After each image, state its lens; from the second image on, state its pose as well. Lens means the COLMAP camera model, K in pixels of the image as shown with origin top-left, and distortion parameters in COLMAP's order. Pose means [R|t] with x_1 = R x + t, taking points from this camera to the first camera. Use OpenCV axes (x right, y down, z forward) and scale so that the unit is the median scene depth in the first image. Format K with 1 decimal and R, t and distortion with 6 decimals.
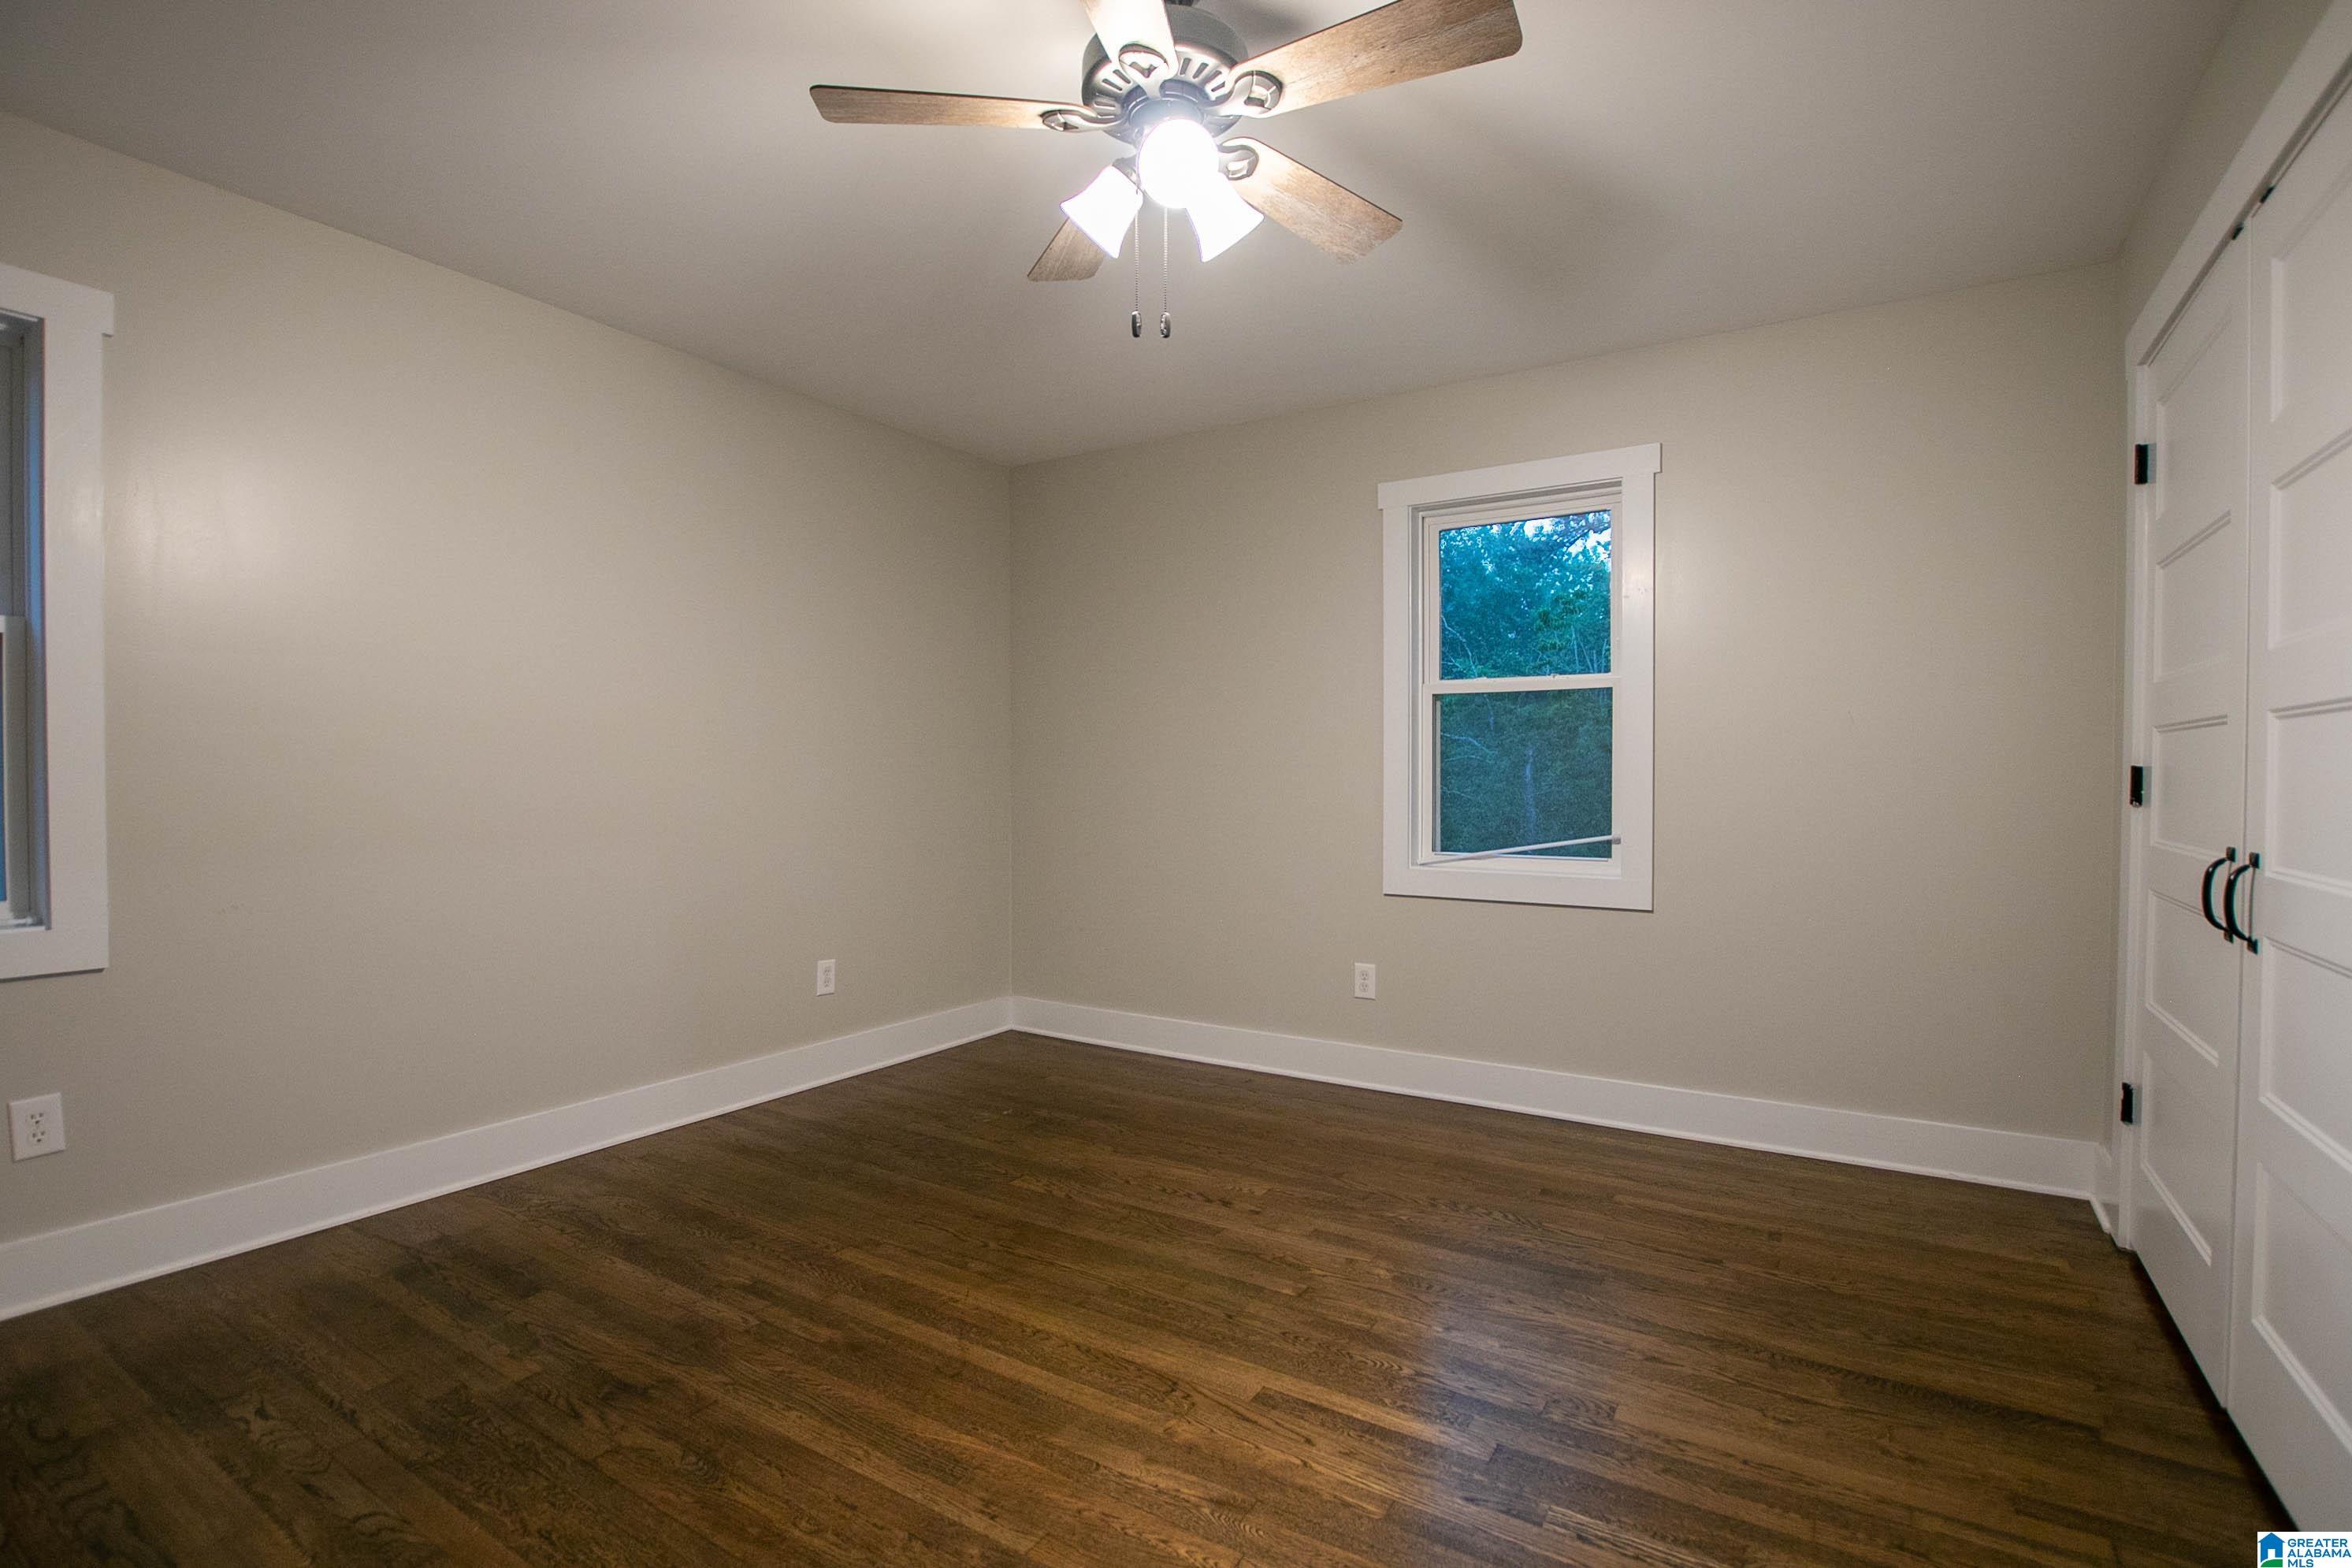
lens RADIAL K [[1103.5, 0, 1169.5], [0, 1103.5, 771.3], [0, 0, 1]] dist [-0.056584, 0.023491]
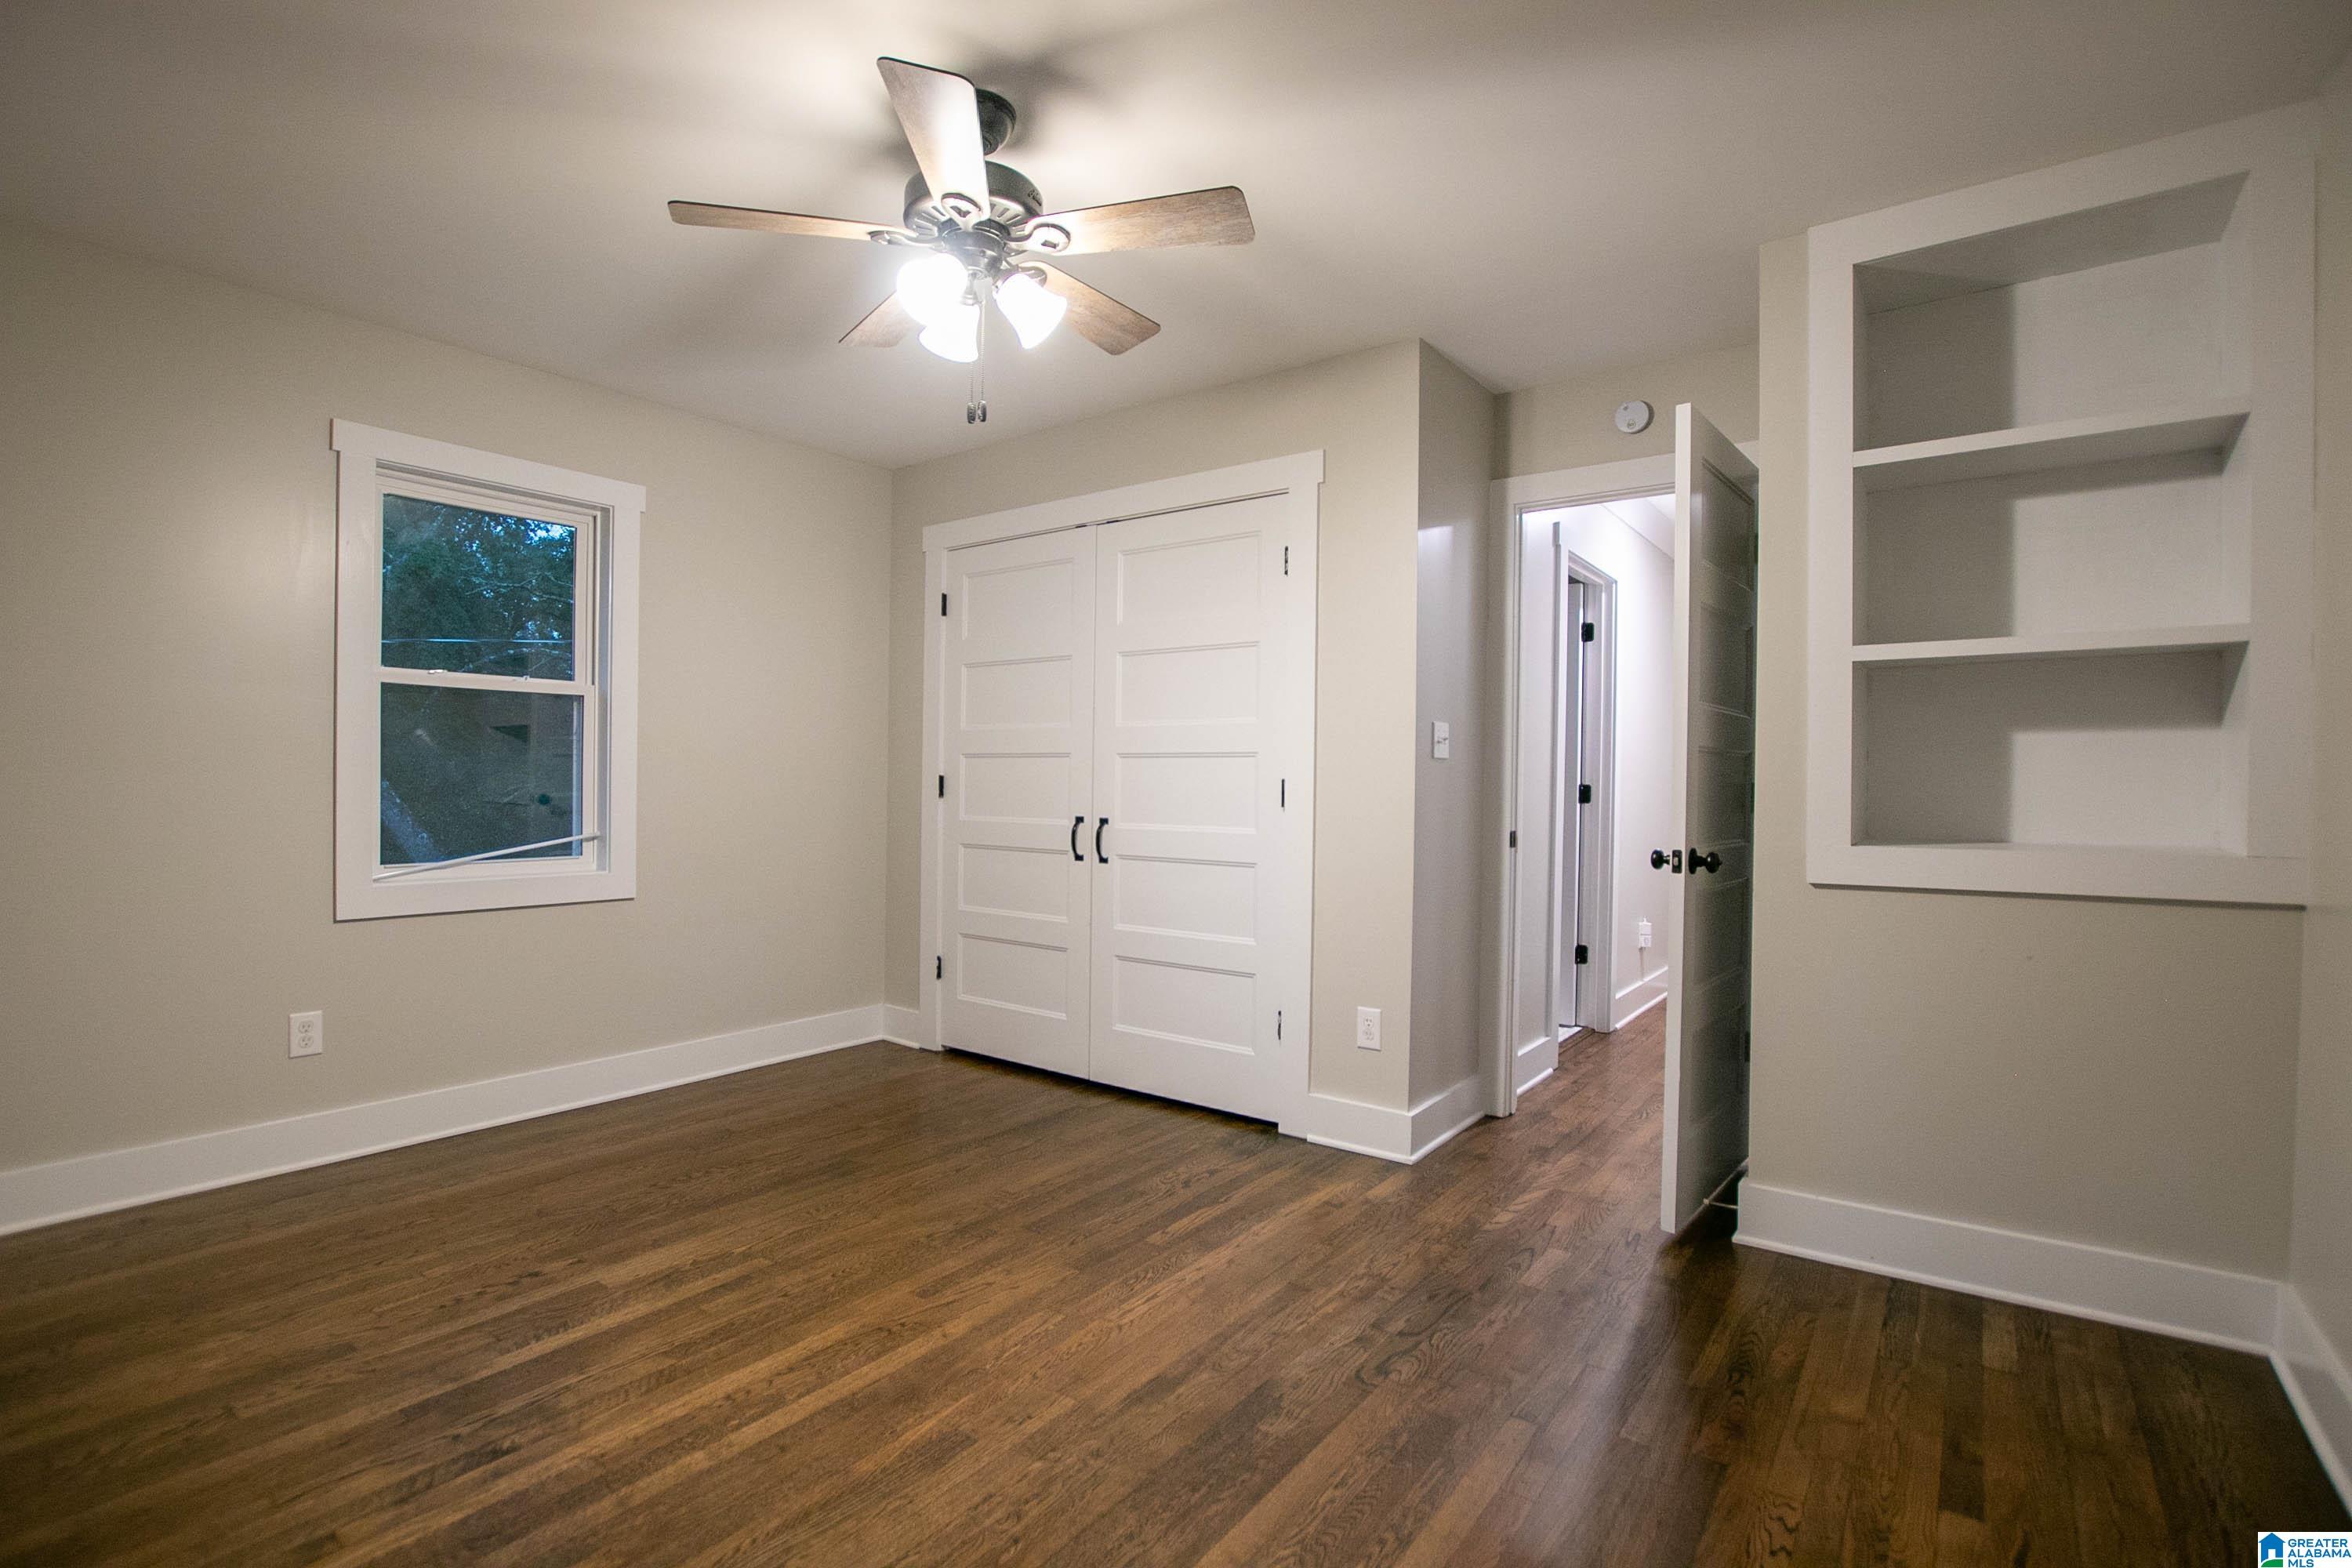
lens RADIAL K [[1079.7, 0, 1176.0], [0, 1079.7, 784.0], [0, 0, 1]] dist [-0.026115, -0.000291]
pose [[0.067476, -0.004306, 0.997712, -0.744395], [-0.014637, 0.999879, 0.005305, -0.005877], [-0.997614, -0.014961, 0.067405, 0.435777]]
